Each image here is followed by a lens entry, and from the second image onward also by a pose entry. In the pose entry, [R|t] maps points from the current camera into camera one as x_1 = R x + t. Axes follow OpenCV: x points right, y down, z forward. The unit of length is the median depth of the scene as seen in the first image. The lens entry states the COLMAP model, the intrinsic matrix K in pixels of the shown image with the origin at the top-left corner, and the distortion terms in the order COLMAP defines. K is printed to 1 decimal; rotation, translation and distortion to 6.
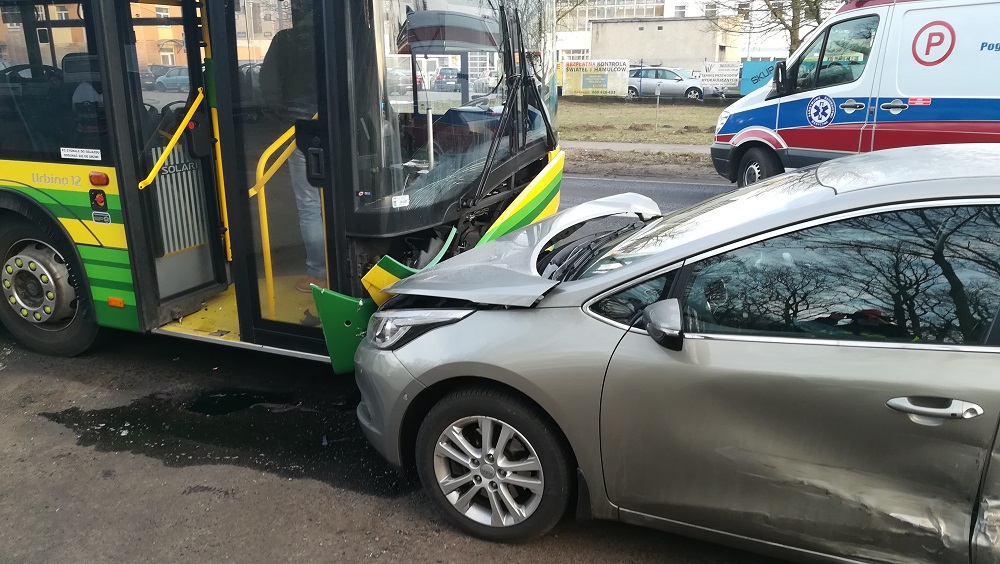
lens RADIAL K [[770.0, 0, 498.7], [0, 770.0, 288.8], [0, 0, 1]] dist [-0.010410, -0.006562]
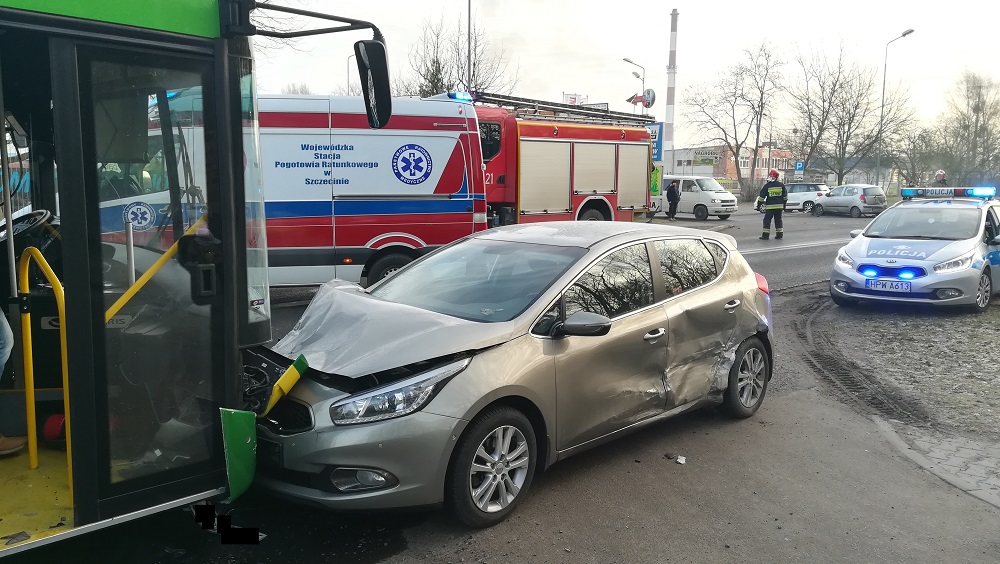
lens RADIAL K [[770.0, 0, 497.7], [0, 770.0, 278.0], [0, 0, 1]] dist [-0.010410, -0.006562]
pose [[0.354762, -0.110978, 0.928347, -1.264850], [0.244104, 0.969485, 0.022613, -0.127447], [-0.902528, 0.218591, 0.371027, 0.414597]]
